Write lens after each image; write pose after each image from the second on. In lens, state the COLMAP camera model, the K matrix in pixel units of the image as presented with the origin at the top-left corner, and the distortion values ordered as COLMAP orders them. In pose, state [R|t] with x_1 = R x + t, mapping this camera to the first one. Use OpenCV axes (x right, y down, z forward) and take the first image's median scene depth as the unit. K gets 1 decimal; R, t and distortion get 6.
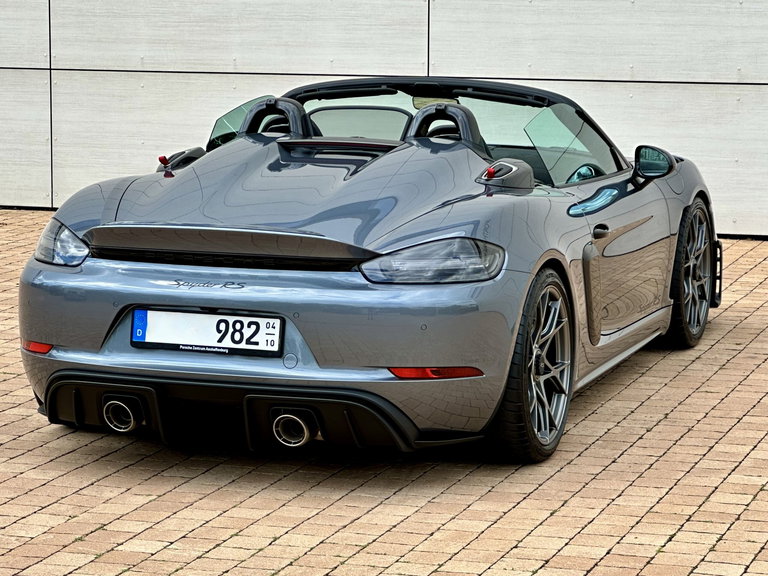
lens RADIAL K [[2695.9, 0, 384.0], [0, 2695.9, 288.0], [0, 0, 1]] dist [0.063470, -1.015193]
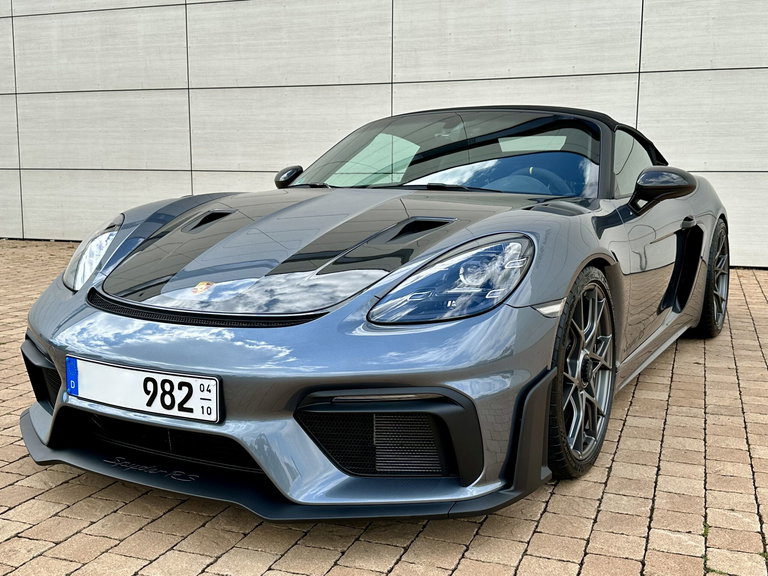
lens RADIAL K [[844.0, 0, 370.4], [0, 844.0, 291.0], [0, 0, 1]] dist [0.168615, -0.336701]
pose [[0.999993, -0.003526, -0.001179, 0.004533], [0.003552, 0.999721, 0.023355, -0.018662], [0.001096, -0.023359, 0.999727, 0.746180]]
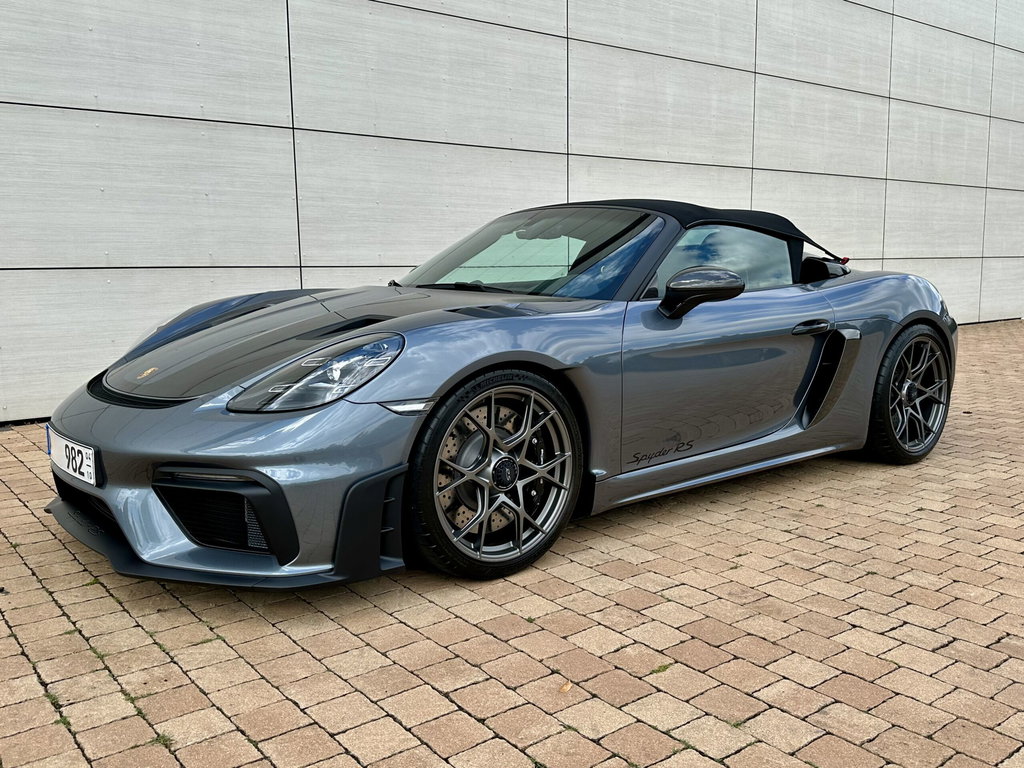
lens RADIAL K [[900.5, 0, 512.0], [0, 900.5, 384.0], [0, 0, 1]] dist [0.150348, -0.291479]
pose [[0.530755, -0.122370, 0.838644, -0.224993], [0.116114, 0.990690, 0.071071, -0.065630], [-0.839533, 0.059657, 0.540023, 1.157190]]
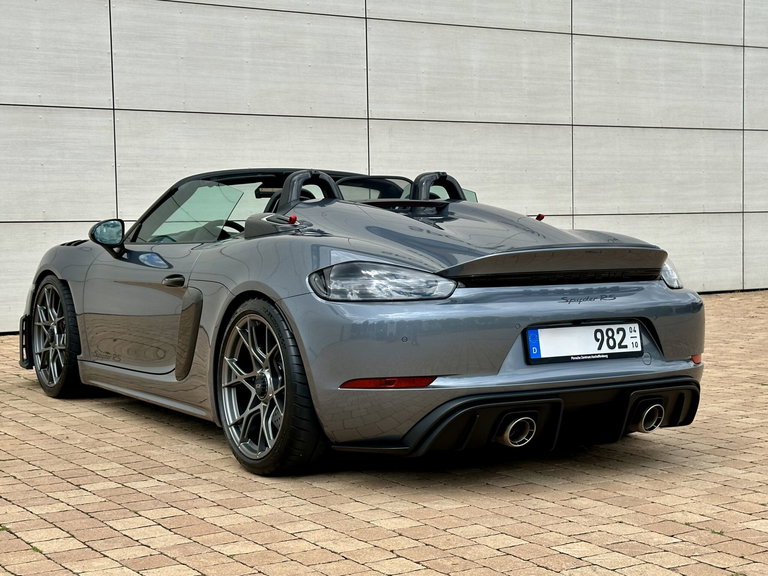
lens RADIAL K [[1343.3, 0, 384.0], [0, 1343.3, 288.0], [0, 0, 1]] dist [0.138837, 0.014587]
pose [[0.611602, -0.051291, 0.789501, -0.551928], [0.117143, 0.992768, -0.026250, -0.001100], [-0.782445, 0.108539, 0.613187, 0.714787]]
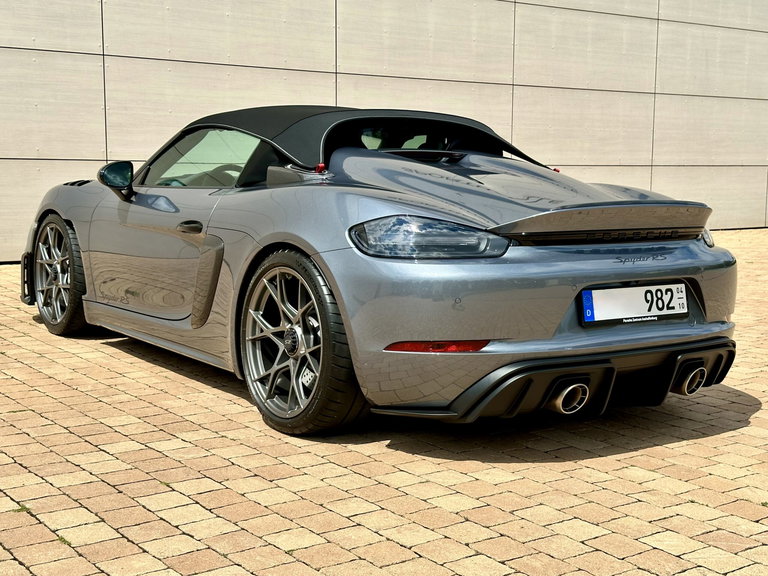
lens RADIAL K [[1085.5, 0, 384.0], [0, 1085.5, 288.0], [0, 0, 1]] dist [0.172549, -0.313627]
pose [[0.555600, -0.091554, 0.826394, -0.476267], [0.098525, 0.994166, 0.043900, -0.018677], [-0.825592, 0.057030, 0.561378, 0.831491]]
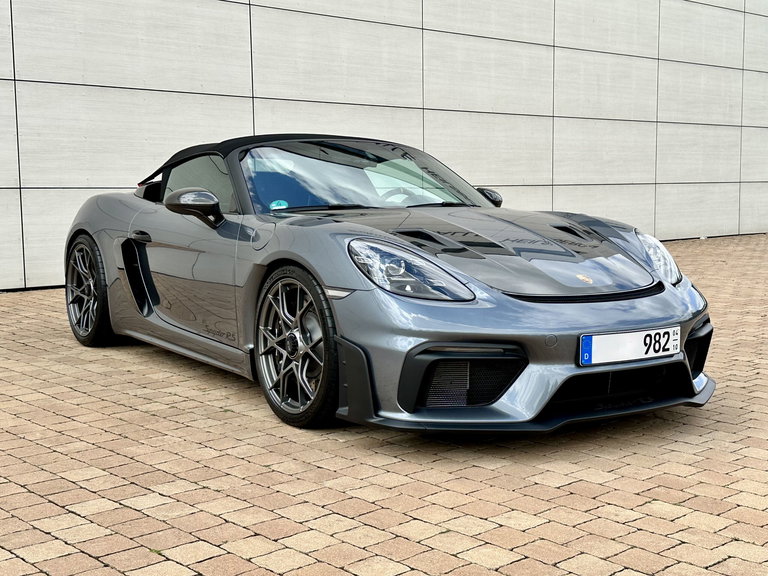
lens RADIAL K [[1026.9, 0, 384.0], [0, 1026.9, 288.0], [0, 0, 1]] dist [0.221082, -0.570761]
pose [[0.461149, -0.092182, 0.882521, -0.450487], [0.123685, 0.991557, 0.038942, -0.024932], [-0.878660, 0.091197, 0.468657, 0.895211]]
